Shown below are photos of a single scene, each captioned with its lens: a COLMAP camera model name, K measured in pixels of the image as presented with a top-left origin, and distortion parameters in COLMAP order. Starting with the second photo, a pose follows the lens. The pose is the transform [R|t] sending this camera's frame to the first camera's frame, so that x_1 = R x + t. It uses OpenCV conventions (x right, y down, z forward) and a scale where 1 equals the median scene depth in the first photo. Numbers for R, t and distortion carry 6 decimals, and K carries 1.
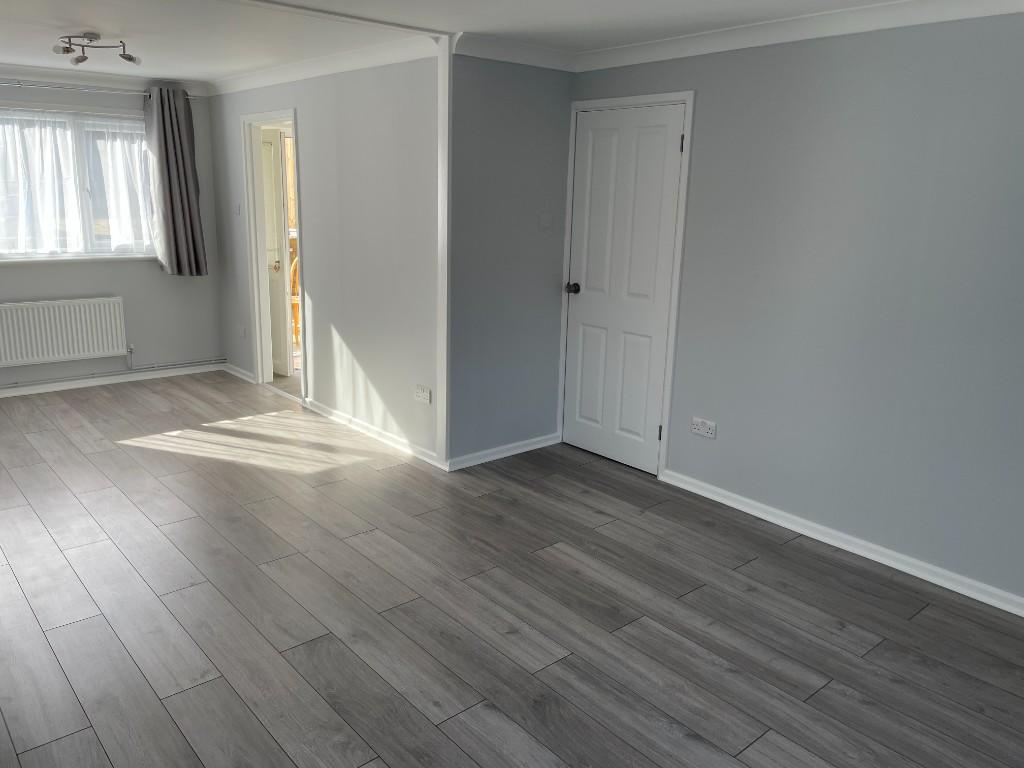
lens RADIAL K [[779.6, 0, 522.1], [0, 779.6, 382.7], [0, 0, 1]] dist [0.090279, -0.113577]
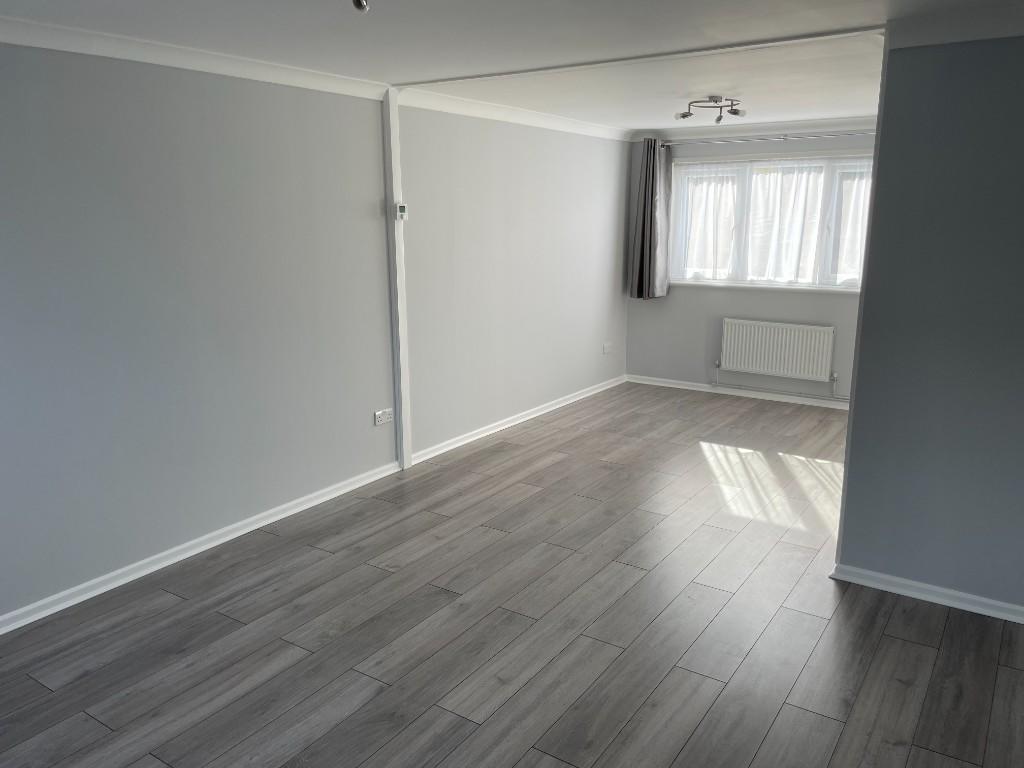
lens RADIAL K [[779.6, 0, 522.1], [0, 779.6, 382.7], [0, 0, 1]] dist [0.090279, -0.113577]
pose [[0.253151, 0.183231, -0.949916, 0.523586], [-0.225400, 0.966048, 0.126274, -0.100238], [0.940803, 0.182145, 0.285856, 0.424947]]
